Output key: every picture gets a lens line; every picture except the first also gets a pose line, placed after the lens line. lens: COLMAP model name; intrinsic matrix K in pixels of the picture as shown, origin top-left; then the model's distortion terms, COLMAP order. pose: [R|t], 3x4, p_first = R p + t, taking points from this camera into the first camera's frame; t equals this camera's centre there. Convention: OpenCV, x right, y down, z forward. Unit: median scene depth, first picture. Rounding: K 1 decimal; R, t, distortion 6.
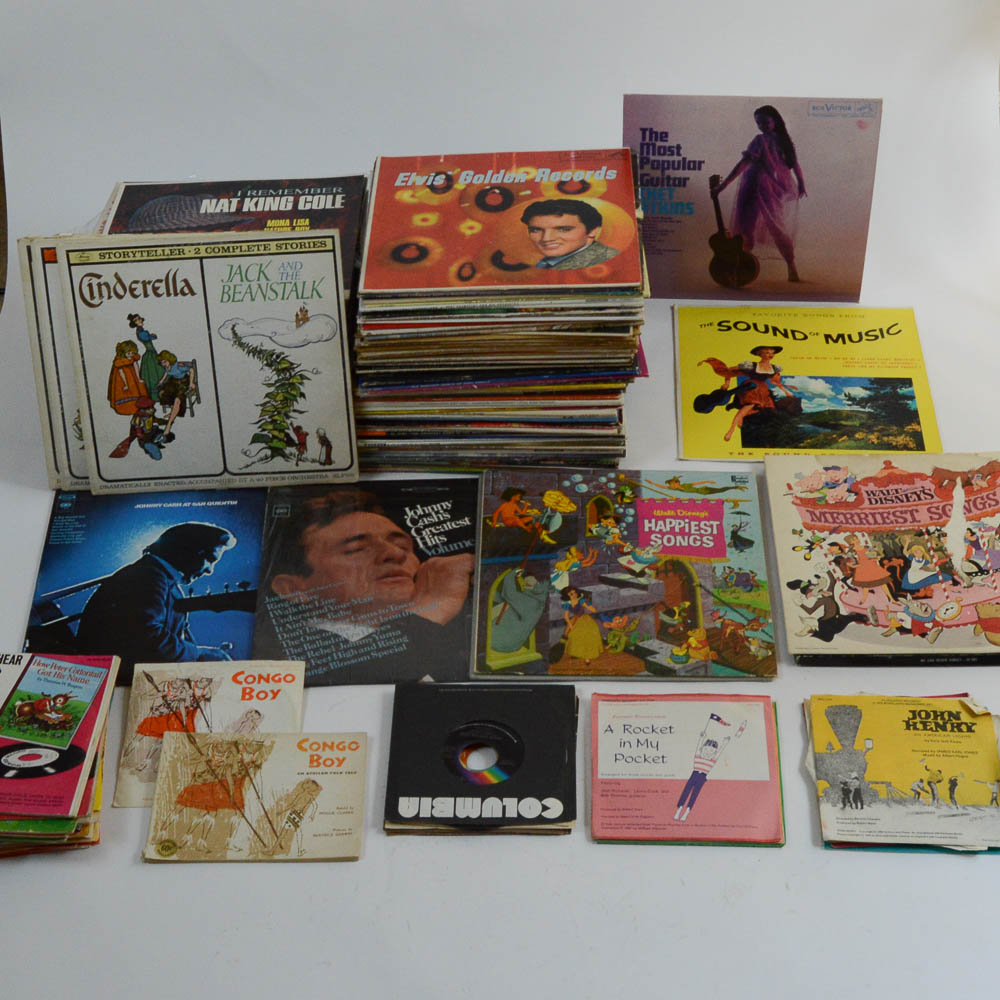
lens RADIAL K [[1752.5, 0, 474.3], [0, 1752.5, 381.2], [0, 0, 1]] dist [-0.094620, 0.000000]
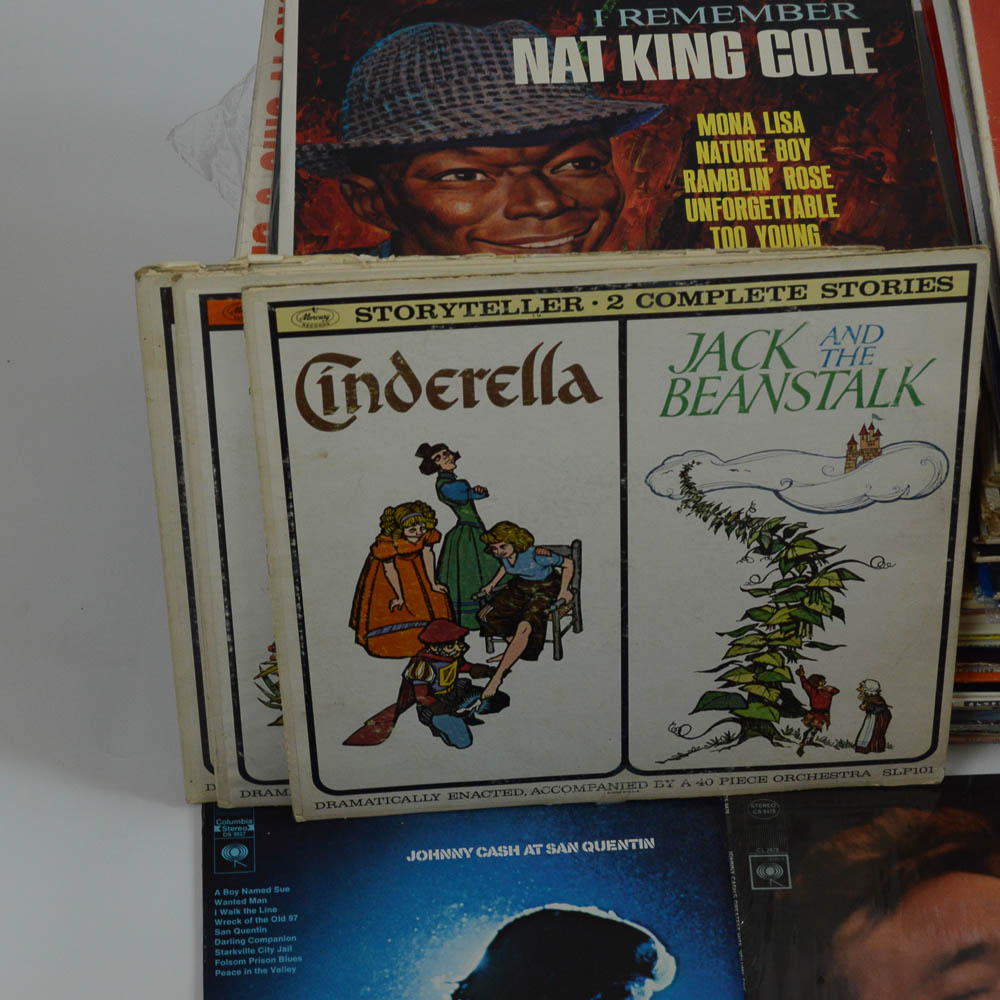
lens RADIAL K [[2950.8, 0, 505.5], [0, 2950.8, 499.1], [0, 0, 1]] dist [-0.048114, 0.000000]
pose [[0.999452, -0.007131, 0.032336, -0.198898], [-0.001258, 0.967657, 0.252266, -0.190737], [-0.033089, -0.252169, 0.967117, 0.358580]]
